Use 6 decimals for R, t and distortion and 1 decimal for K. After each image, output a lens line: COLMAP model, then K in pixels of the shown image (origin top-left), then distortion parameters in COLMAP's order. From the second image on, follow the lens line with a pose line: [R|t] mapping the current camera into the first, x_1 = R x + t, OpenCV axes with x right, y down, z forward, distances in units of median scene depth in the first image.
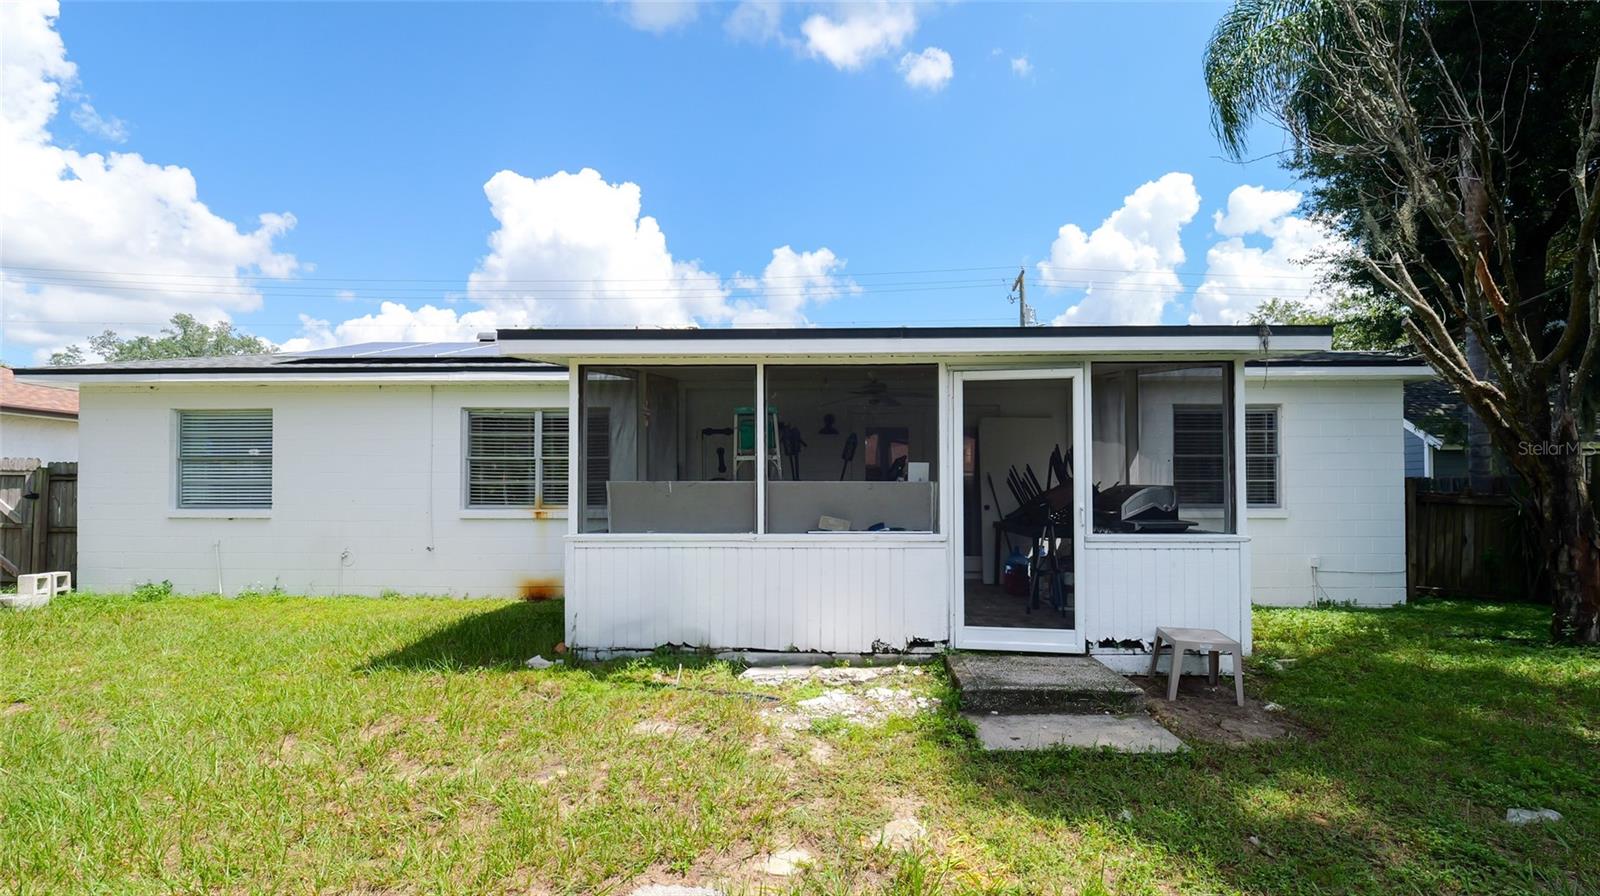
lens RADIAL K [[665.3, 0, 798.3], [0, 665.3, 438.9], [0, 0, 1]] dist [-0.016289, 0.005754]
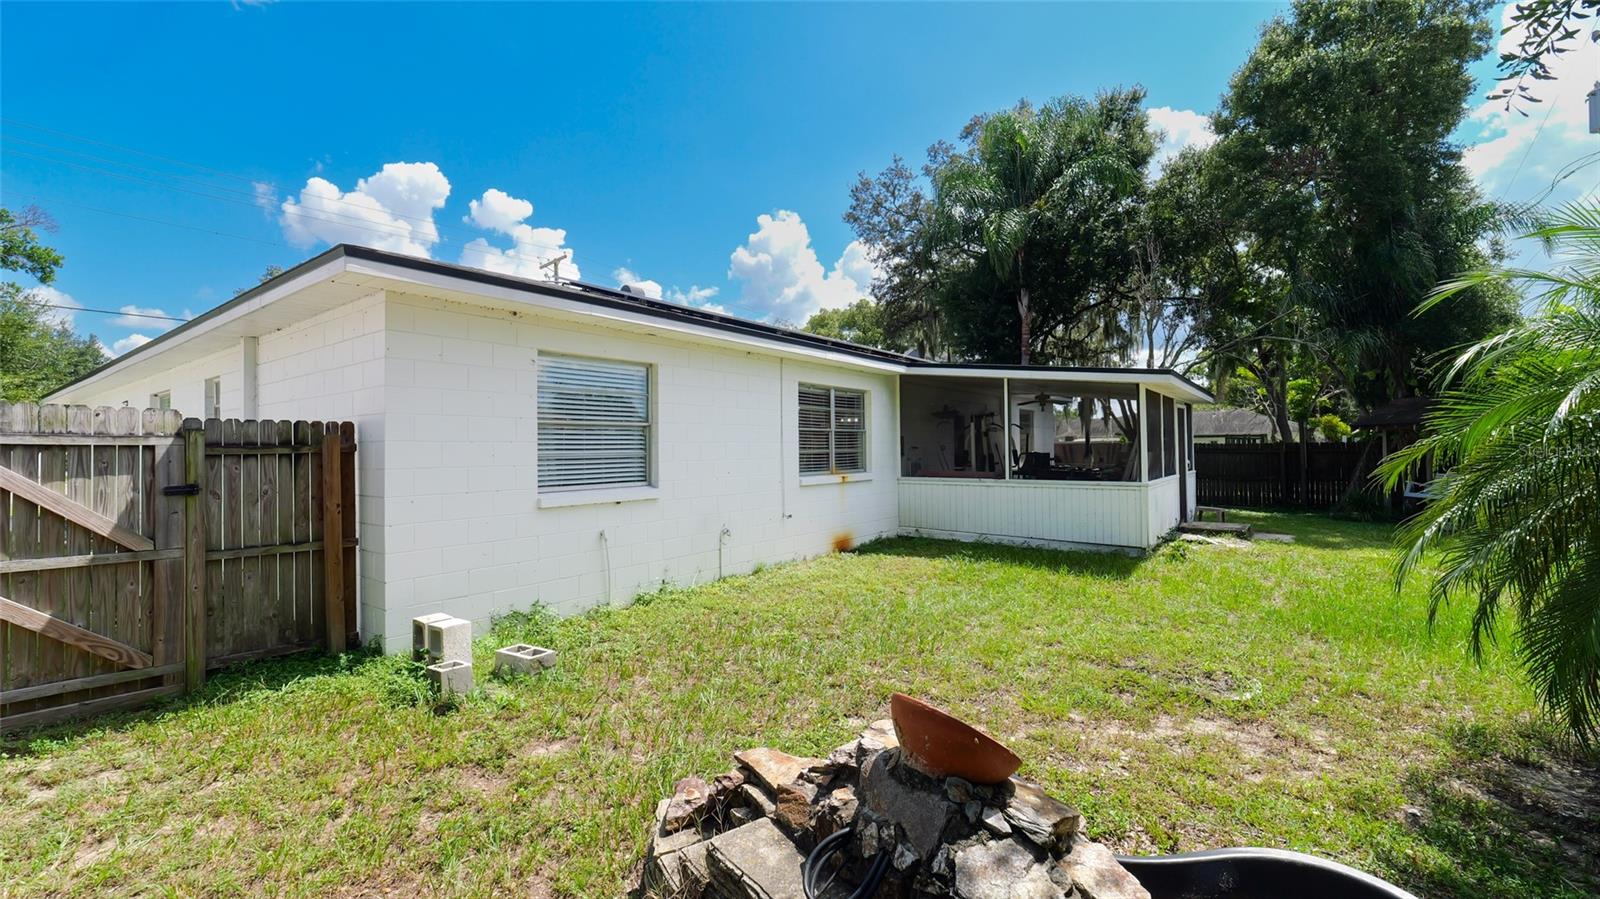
lens RADIAL K [[665.3, 0, 798.3], [0, 665.3, 440.4], [0, 0, 1]] dist [-0.016289, 0.005754]
pose [[0.559450, 0.007516, 0.828830, -1.384722], [-0.042763, 0.998889, 0.019806, 0.024830], [-0.827760, -0.046524, 0.559150, 0.396028]]
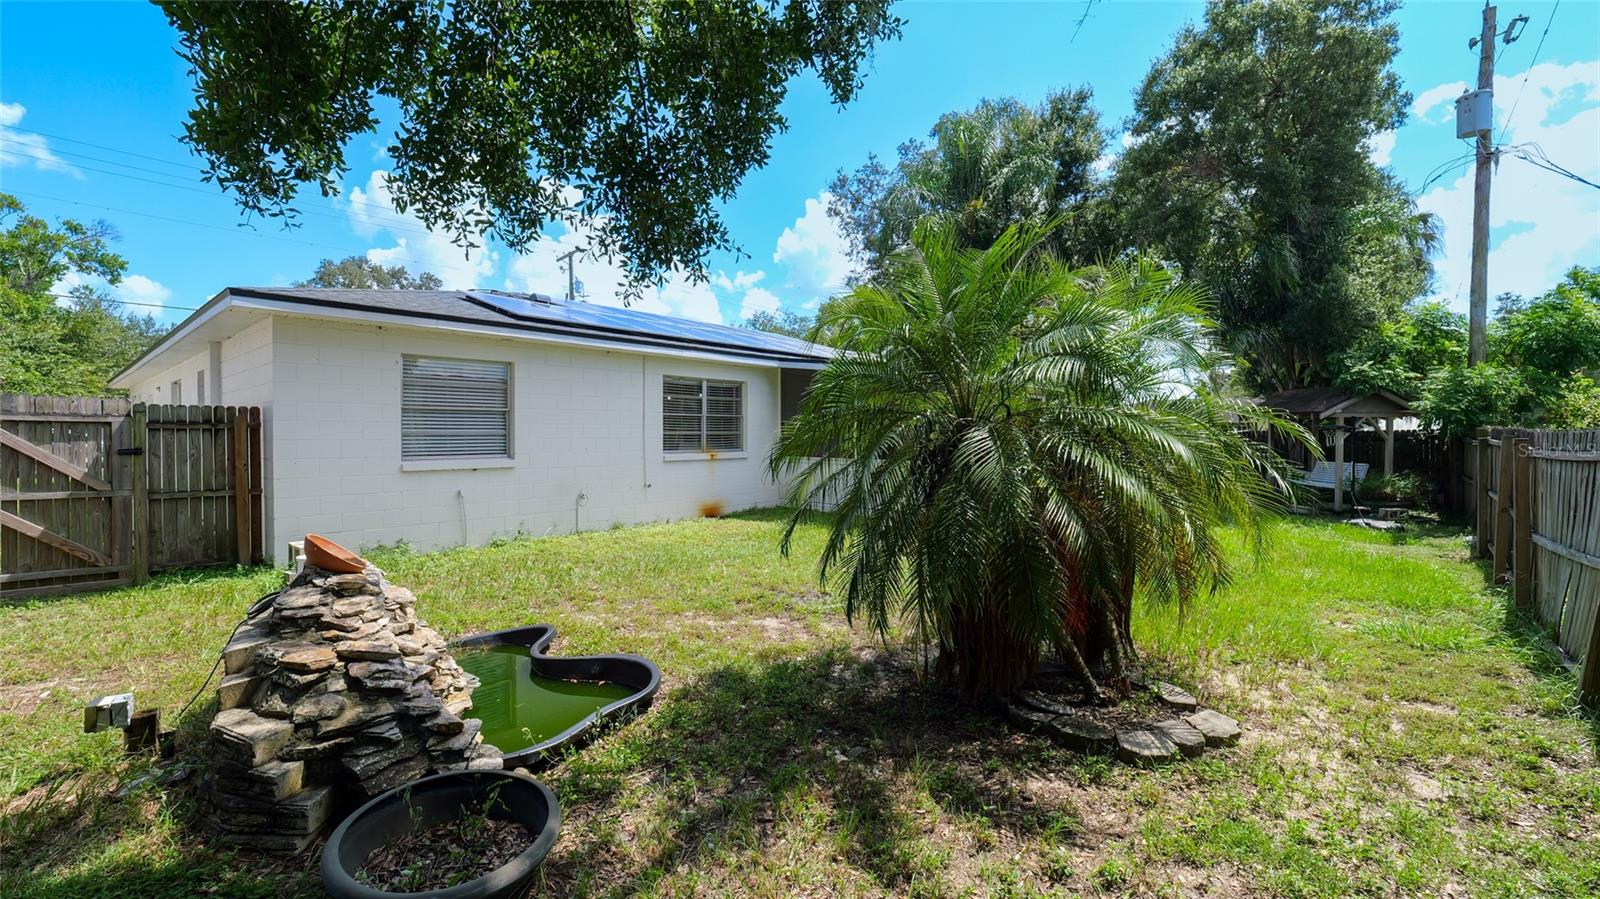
lens RADIAL K [[665.3, 0, 798.3], [0, 665.3, 440.4], [0, 0, 1]] dist [-0.016289, 0.005754]
pose [[0.617032, -0.006158, 0.786914, -1.353450], [-0.050444, 0.997603, 0.047360, 0.004823], [-0.785320, -0.068918, 0.615242, -0.008878]]
